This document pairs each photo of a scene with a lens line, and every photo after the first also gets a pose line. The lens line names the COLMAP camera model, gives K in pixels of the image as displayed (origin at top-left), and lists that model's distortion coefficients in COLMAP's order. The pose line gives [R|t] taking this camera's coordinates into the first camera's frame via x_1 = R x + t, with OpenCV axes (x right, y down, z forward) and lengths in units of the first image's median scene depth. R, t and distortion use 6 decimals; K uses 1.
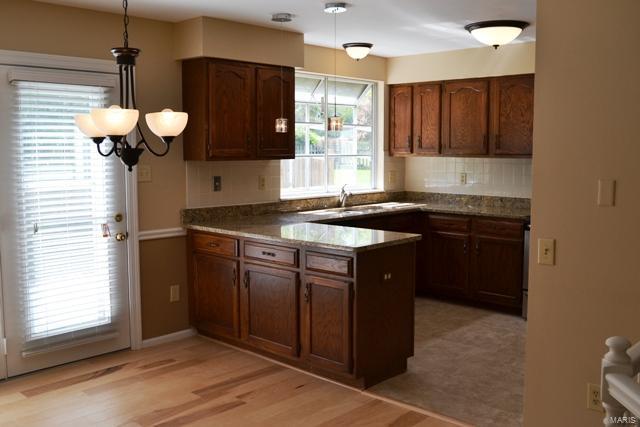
lens RADIAL K [[625.0, 0, 320.5], [0, 625.0, 216.0], [0, 0, 1]] dist [-0.065481, 0.000000]
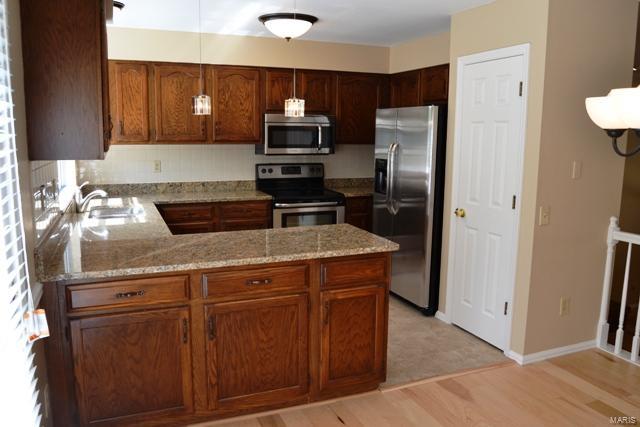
lens RADIAL K [[519.4, 0, 320.5], [0, 519.4, 211.7], [0, 0, 1]] dist [-0.084258, -0.001728]
pose [[0.411460, -0.132150, 0.901797, -0.436200], [0.089571, 0.990506, 0.104281, -0.057076], [-0.907016, 0.037867, 0.419390, 0.492586]]
